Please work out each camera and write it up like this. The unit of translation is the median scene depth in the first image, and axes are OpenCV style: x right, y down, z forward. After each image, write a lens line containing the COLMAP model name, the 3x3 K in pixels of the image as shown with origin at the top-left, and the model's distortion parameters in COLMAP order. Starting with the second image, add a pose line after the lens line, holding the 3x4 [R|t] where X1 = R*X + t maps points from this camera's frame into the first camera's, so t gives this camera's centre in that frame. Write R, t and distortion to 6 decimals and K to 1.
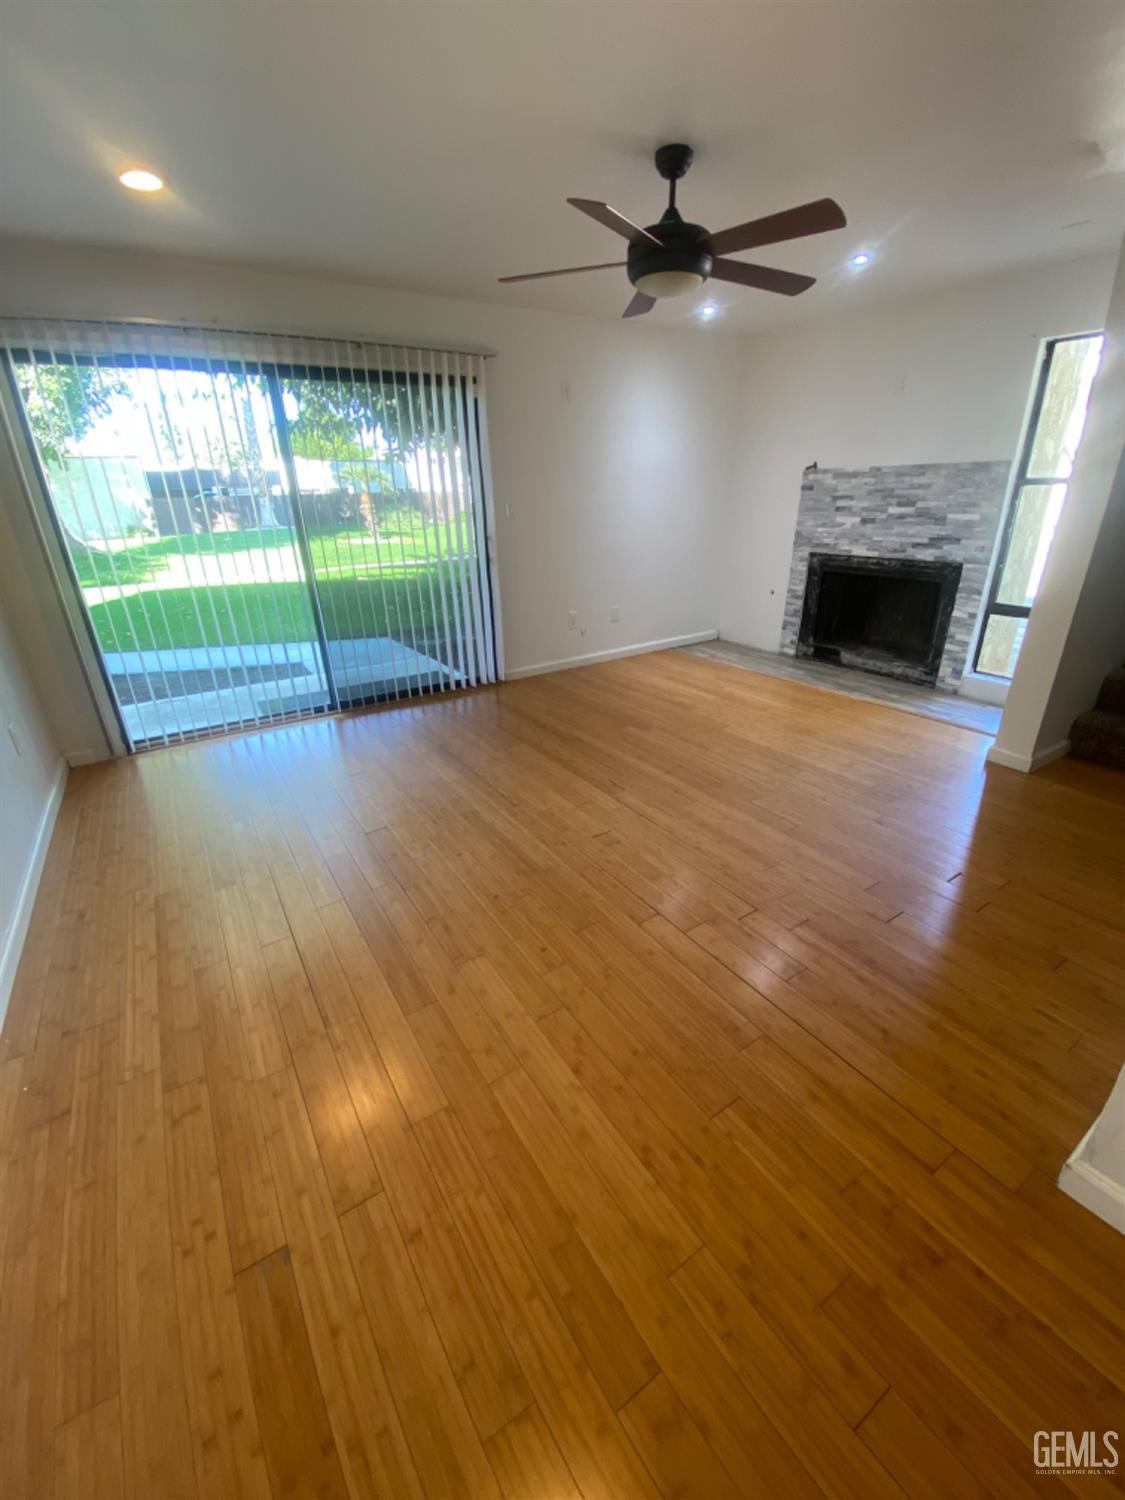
lens RADIAL K [[594.5, 0, 560.7], [0, 594.5, 748.7], [0, 0, 1]] dist [-0.001422, -0.004528]
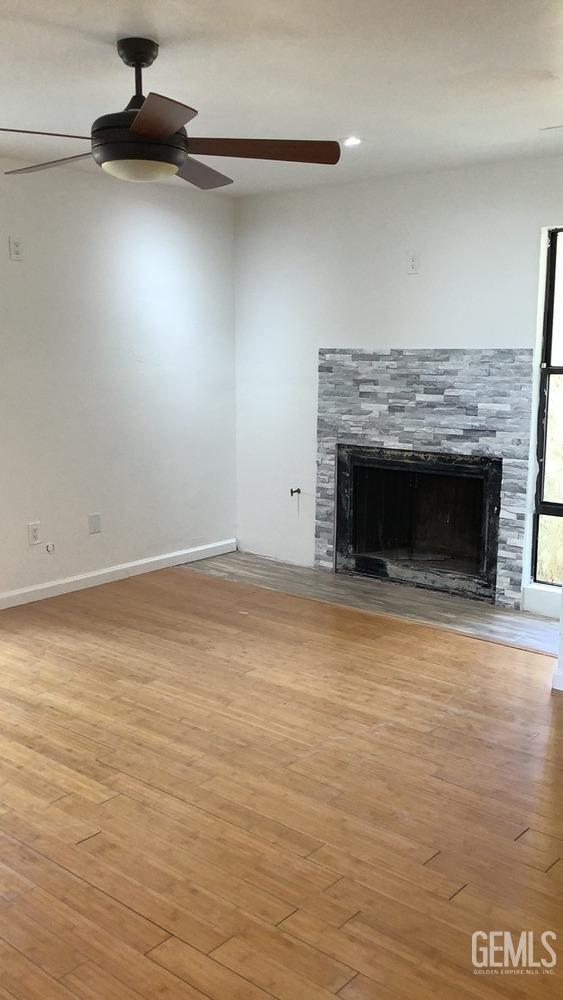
lens RADIAL K [[903.4, 0, 271.0], [0, 903.4, 501.9], [0, 0, 1]] dist [0.038650, -0.024217]
pose [[0.960323, -0.022635, 0.277969, -0.011477], [0.085424, 0.972668, -0.215916, 0.005245], [-0.265484, 0.231094, 0.936009, -0.127596]]
